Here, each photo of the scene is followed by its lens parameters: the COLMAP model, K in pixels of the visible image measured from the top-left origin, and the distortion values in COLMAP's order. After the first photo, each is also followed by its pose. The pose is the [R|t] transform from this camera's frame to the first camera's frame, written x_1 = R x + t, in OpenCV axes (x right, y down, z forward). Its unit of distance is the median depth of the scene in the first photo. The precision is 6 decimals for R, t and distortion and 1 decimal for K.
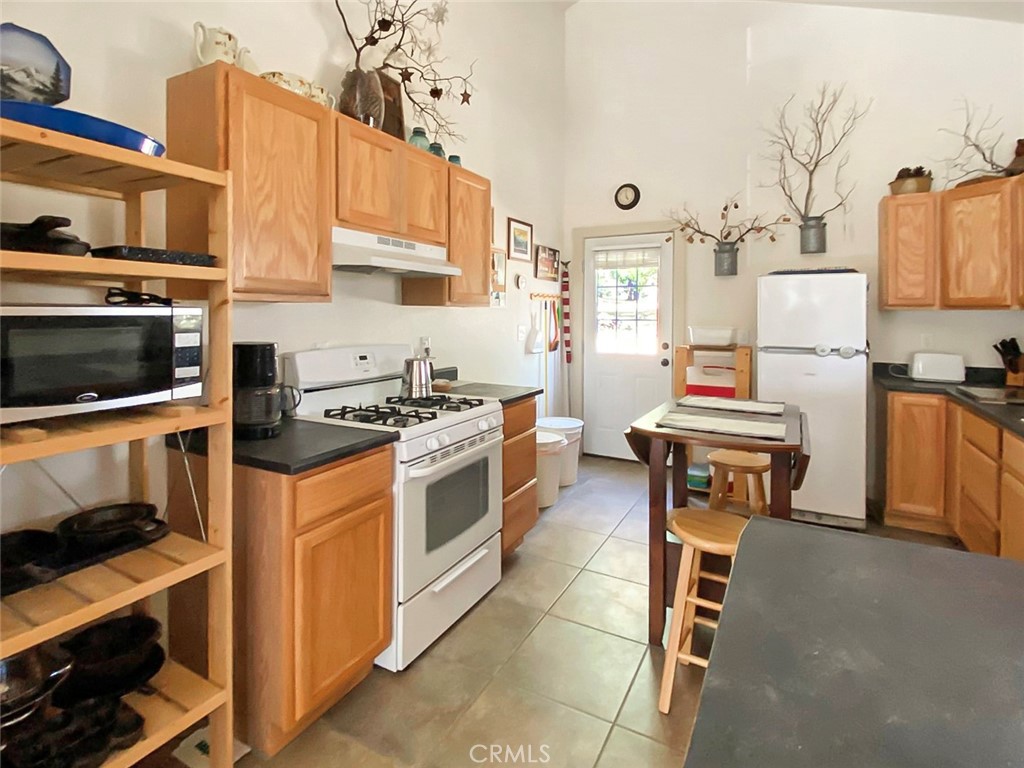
lens RADIAL K [[521.7, 0, 497.7], [0, 521.7, 318.5], [0, 0, 1]] dist [0.015278, -0.028778]
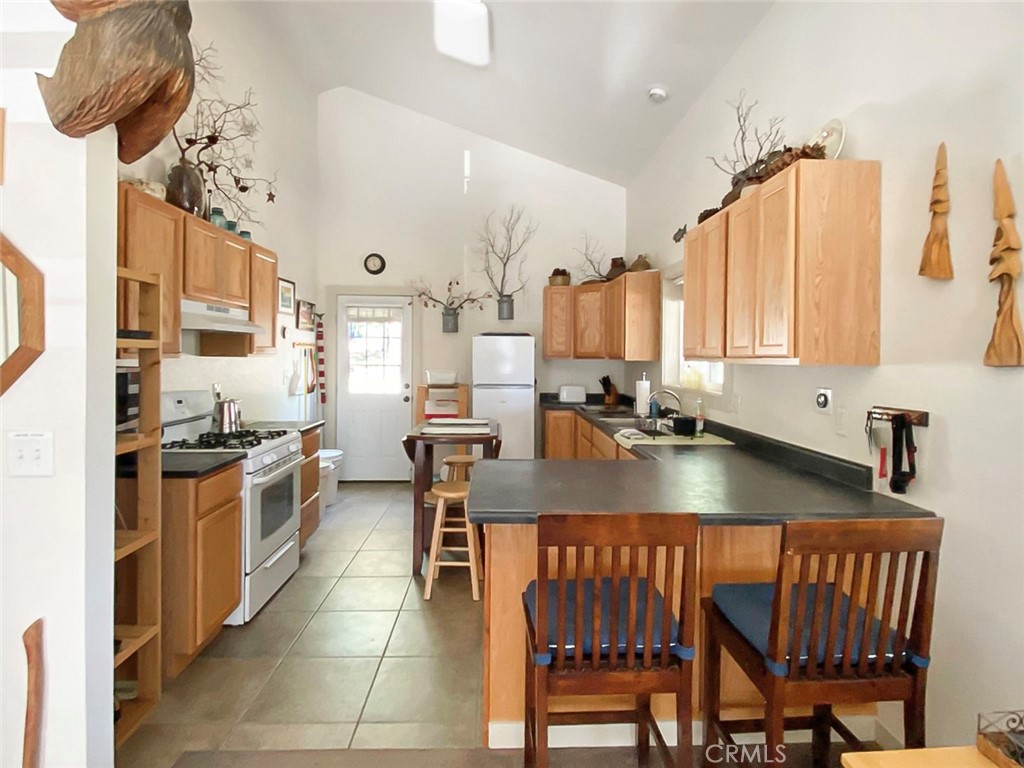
lens RADIAL K [[597.3, 0, 510.8], [0, 597.3, 357.2], [0, 0, 1]] dist [-0.023374, -0.000200]
pose [[0.859327, -0.002457, 0.511421, -0.273349], [0.001484, 0.999996, 0.002310, -0.026646], [-0.511425, -0.001226, 0.859327, -0.506219]]
